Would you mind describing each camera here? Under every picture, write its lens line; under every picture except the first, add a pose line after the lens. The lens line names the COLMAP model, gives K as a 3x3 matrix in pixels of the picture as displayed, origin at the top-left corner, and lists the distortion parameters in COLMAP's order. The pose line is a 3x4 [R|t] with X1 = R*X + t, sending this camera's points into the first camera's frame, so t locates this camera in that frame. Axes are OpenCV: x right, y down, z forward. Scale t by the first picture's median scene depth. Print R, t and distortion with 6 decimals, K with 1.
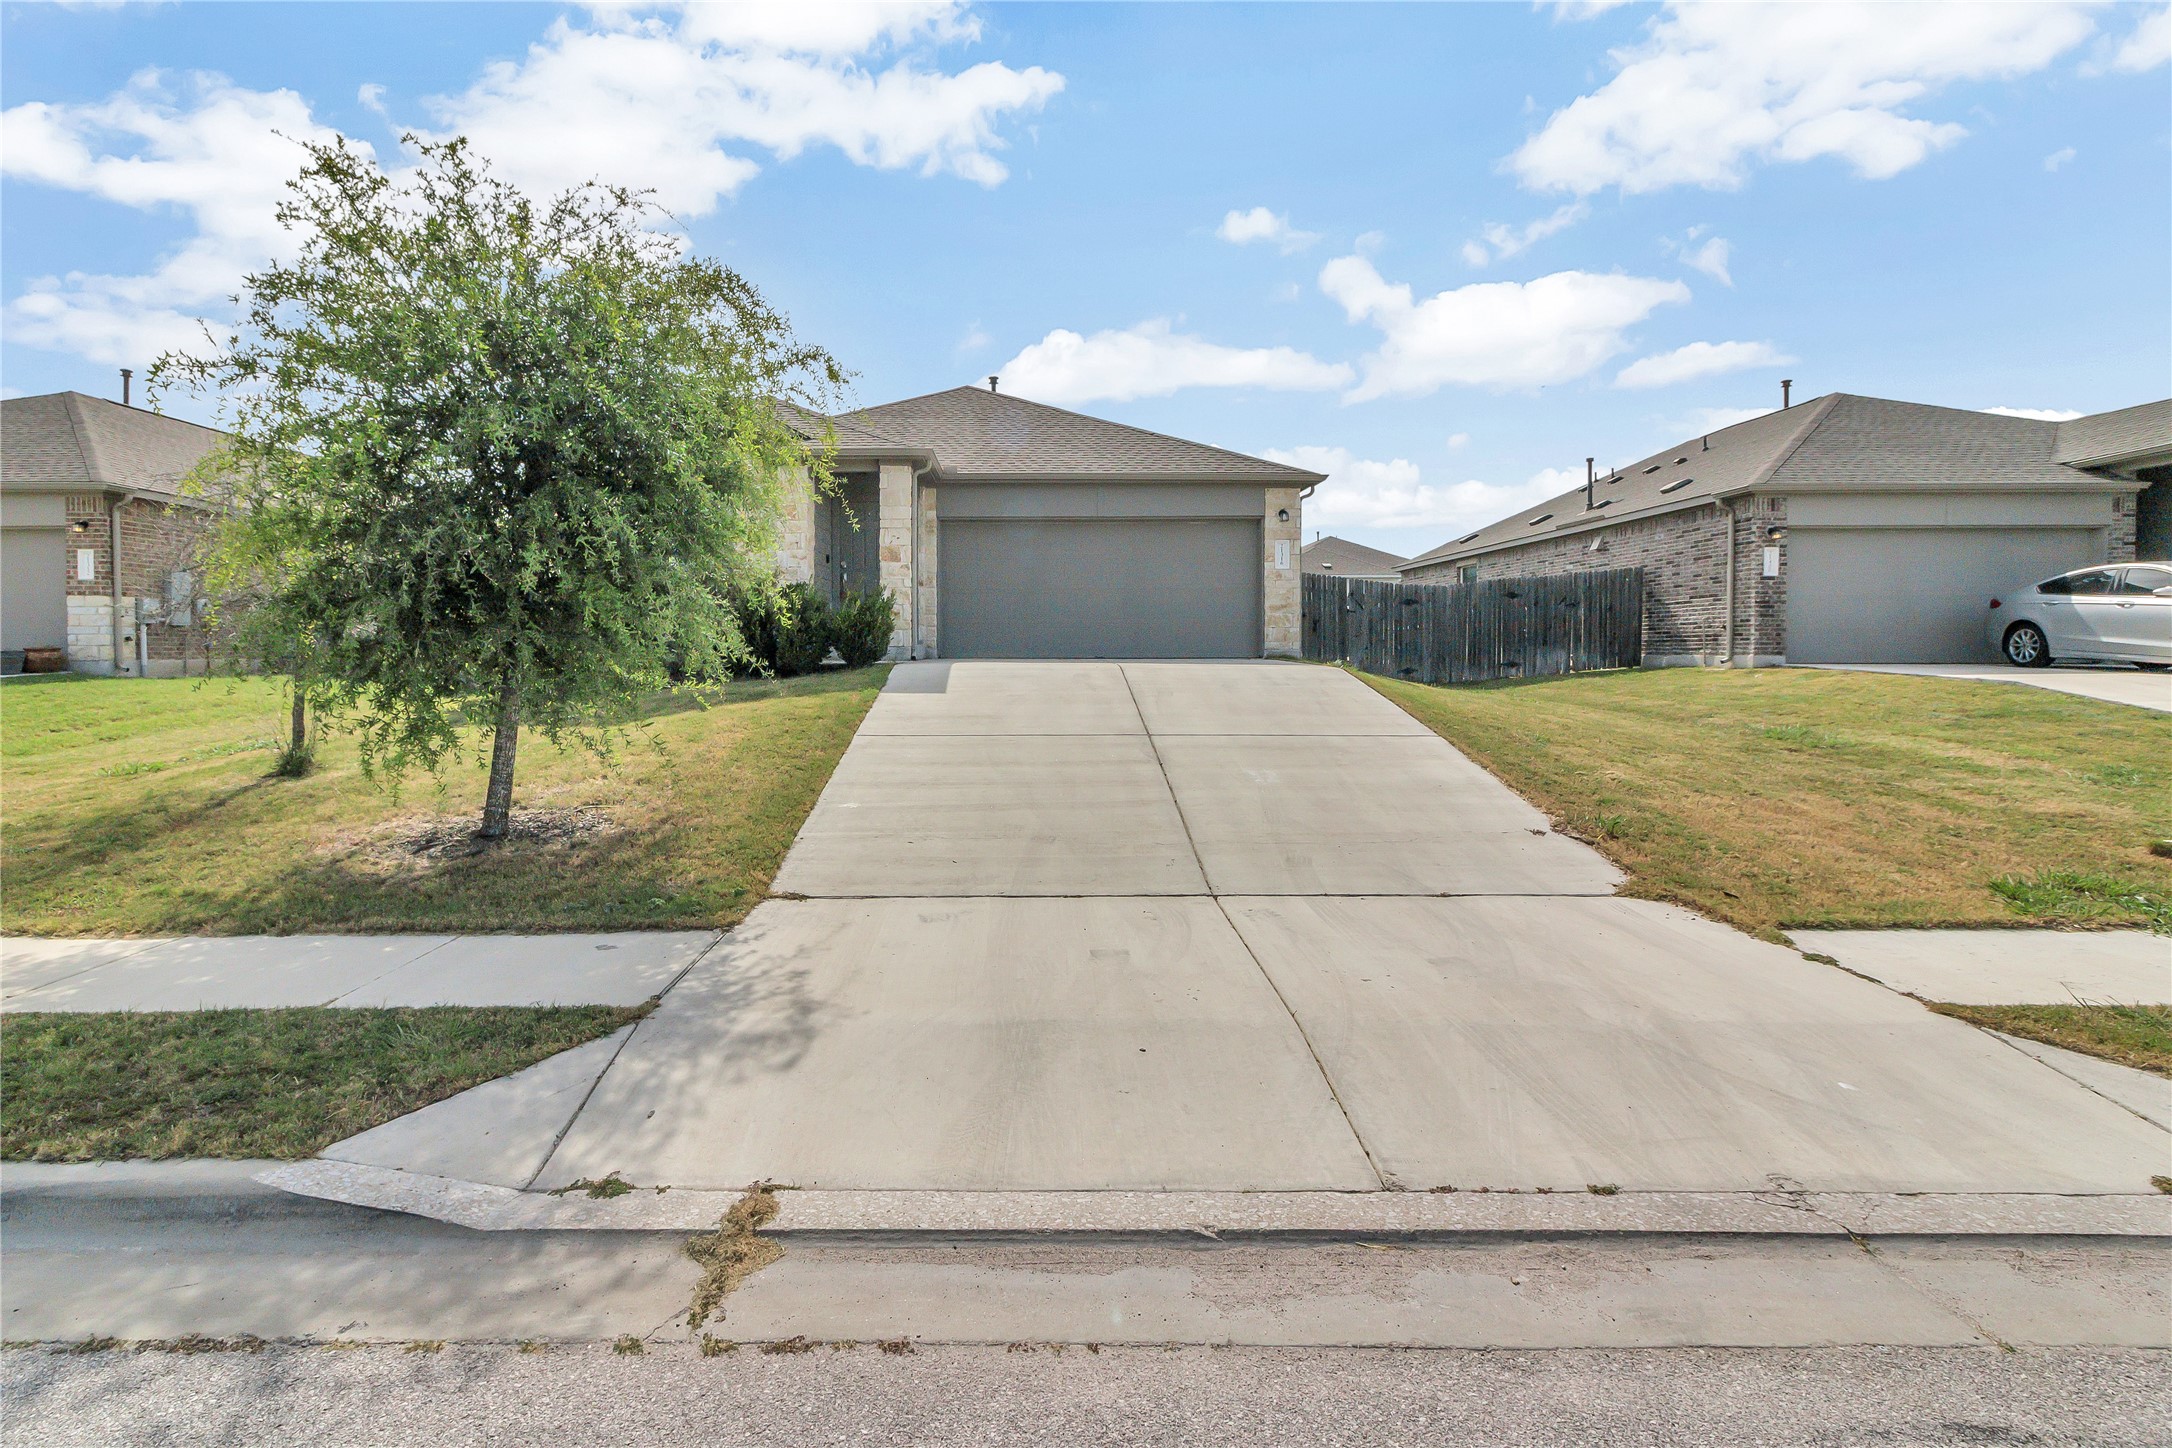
lens RADIAL K [[988.1, 0, 1086.0], [0, 988.1, 724.0], [0, 0, 1]] dist [0.002245, 0.000337]
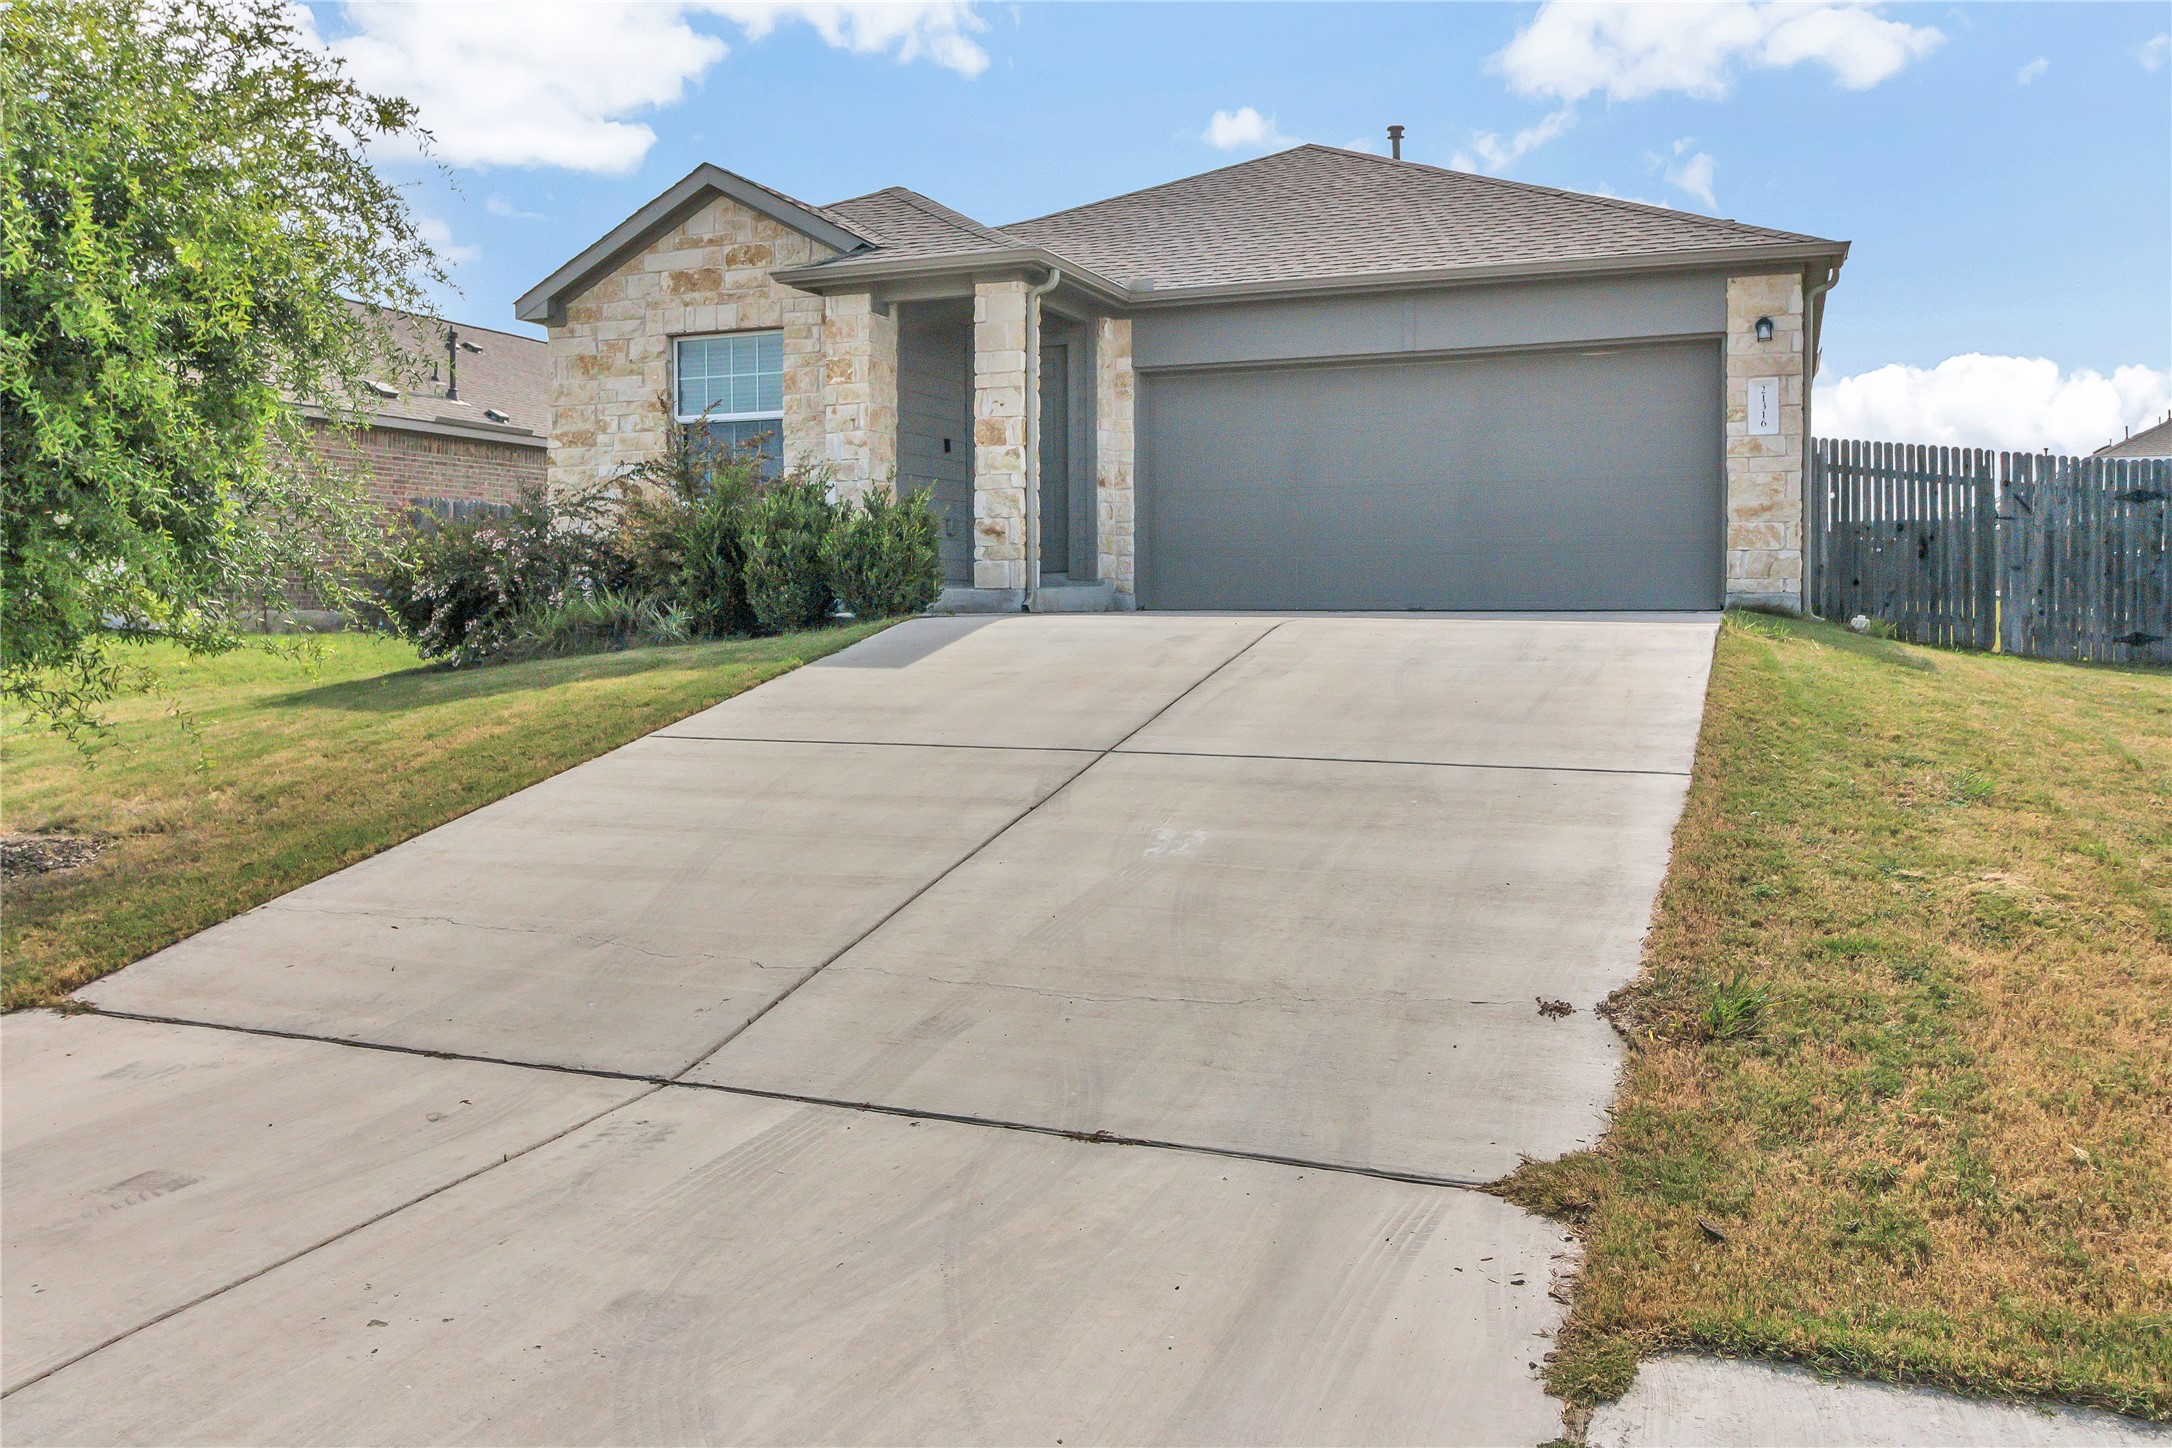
lens RADIAL K [[1620.7, 0, 1092.5], [0, 1620.7, 719.8], [0, 0, 1]] dist [-0.010245, -0.003744]
pose [[0.931783, 0.024488, -0.362190, 0.182445], [-0.026052, 0.999660, 0.000564, -0.001965], [0.362080, 0.008910, 0.932104, 0.103102]]
